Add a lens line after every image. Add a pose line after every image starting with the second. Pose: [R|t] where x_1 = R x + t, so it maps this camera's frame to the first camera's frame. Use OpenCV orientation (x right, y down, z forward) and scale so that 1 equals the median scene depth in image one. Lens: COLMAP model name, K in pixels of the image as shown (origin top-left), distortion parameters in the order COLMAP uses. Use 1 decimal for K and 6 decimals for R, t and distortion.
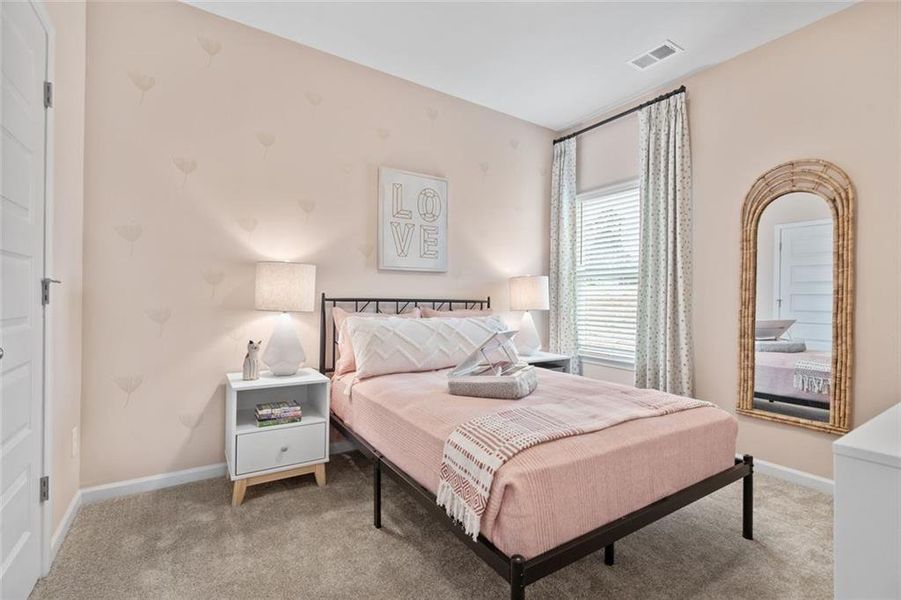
lens RADIAL K [[414.8, 0, 452.0], [0, 414.8, 300.0], [0, 0, 1]] dist [-0.003425, -0.000462]
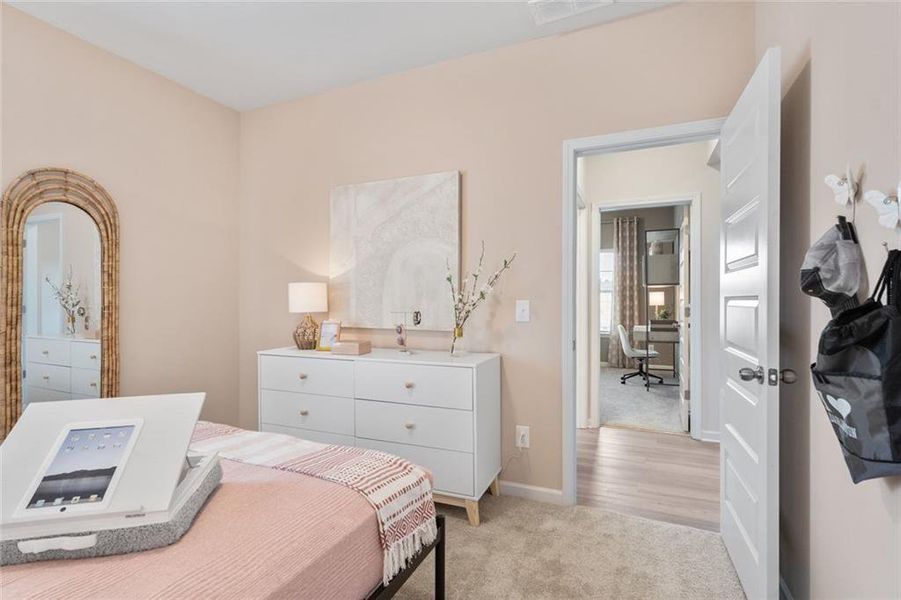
lens RADIAL K [[414.8, 0, 452.1], [0, 414.8, 299.8], [0, 0, 1]] dist [-0.003425, -0.000462]
pose [[-0.554584, -0.007114, 0.832098, -0.475991], [-0.004693, 0.999974, 0.005422, -0.049422], [-0.832115, -0.000898, -0.554603, 0.821548]]
